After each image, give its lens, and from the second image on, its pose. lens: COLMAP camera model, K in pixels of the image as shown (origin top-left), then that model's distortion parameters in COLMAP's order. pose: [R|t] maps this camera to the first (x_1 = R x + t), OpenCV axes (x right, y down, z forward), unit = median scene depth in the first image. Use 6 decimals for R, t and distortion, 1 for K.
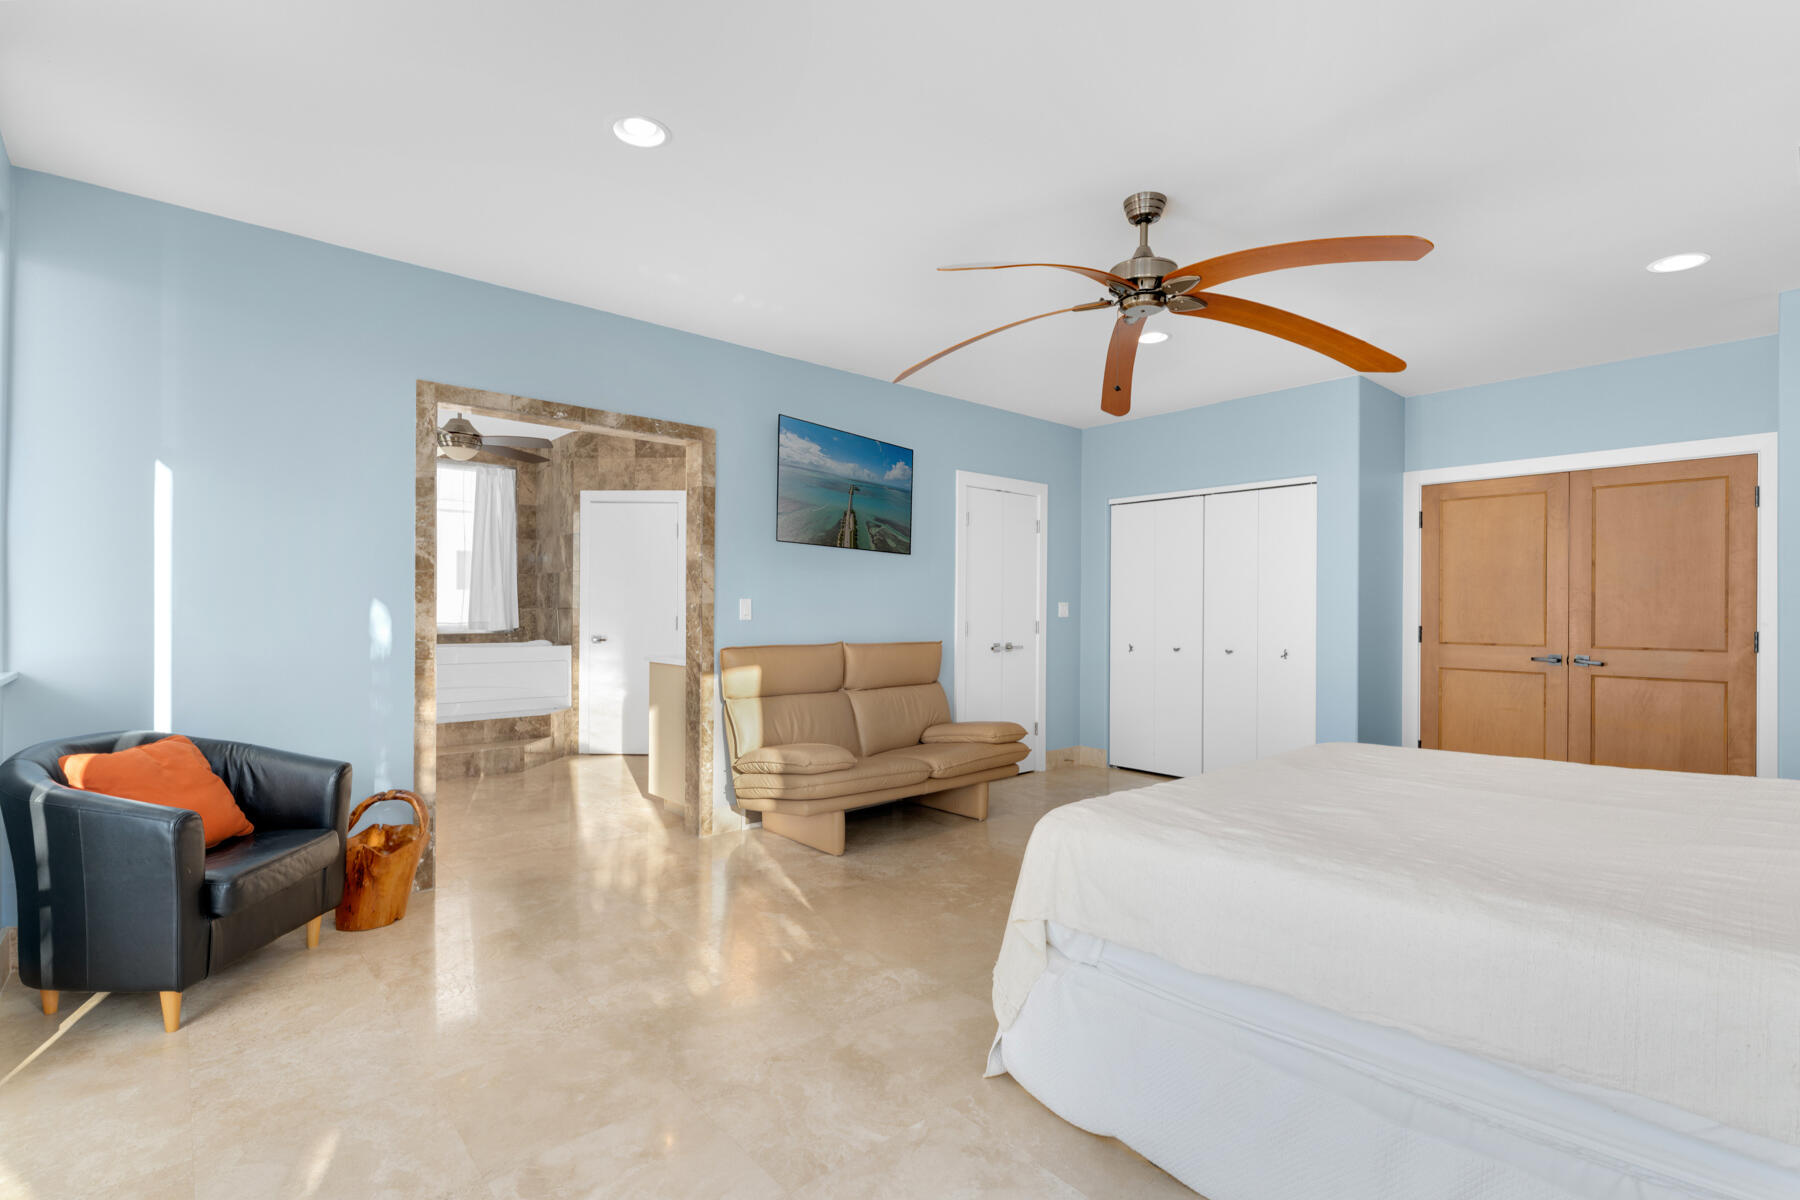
lens RADIAL K [[857.2, 0, 891.4], [0, 857.2, 610.7], [0, 0, 1]] dist [-0.000526, -0.000041]
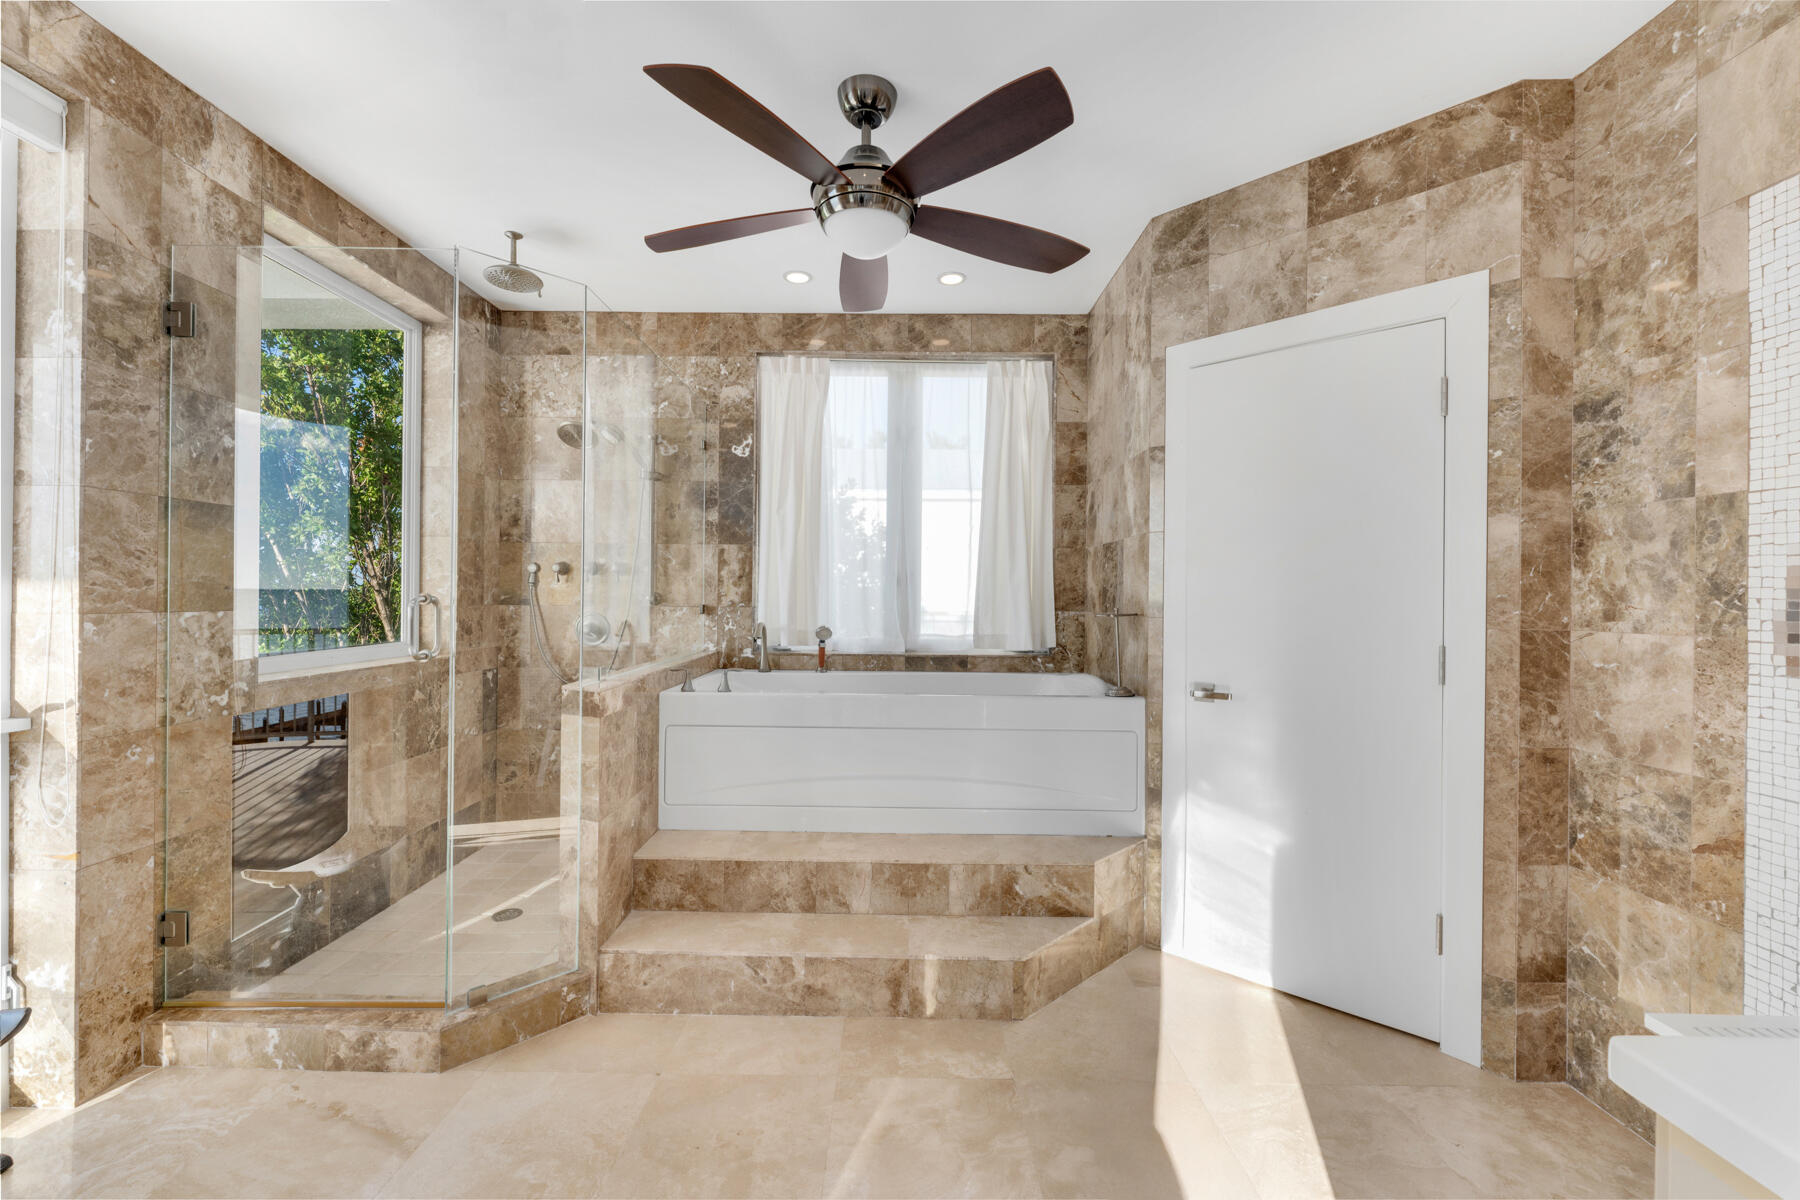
lens RADIAL K [[729.4, 0, 900.0], [0, 729.4, 600.0], [0, 0, 1]] dist [0.001292, 0.000017]
pose [[0.757432, 0.001460, -0.652912, -0.215462], [-0.003451, 0.999992, -0.001767, -0.009507], [0.652905, 0.003592, 0.757432, 0.609982]]
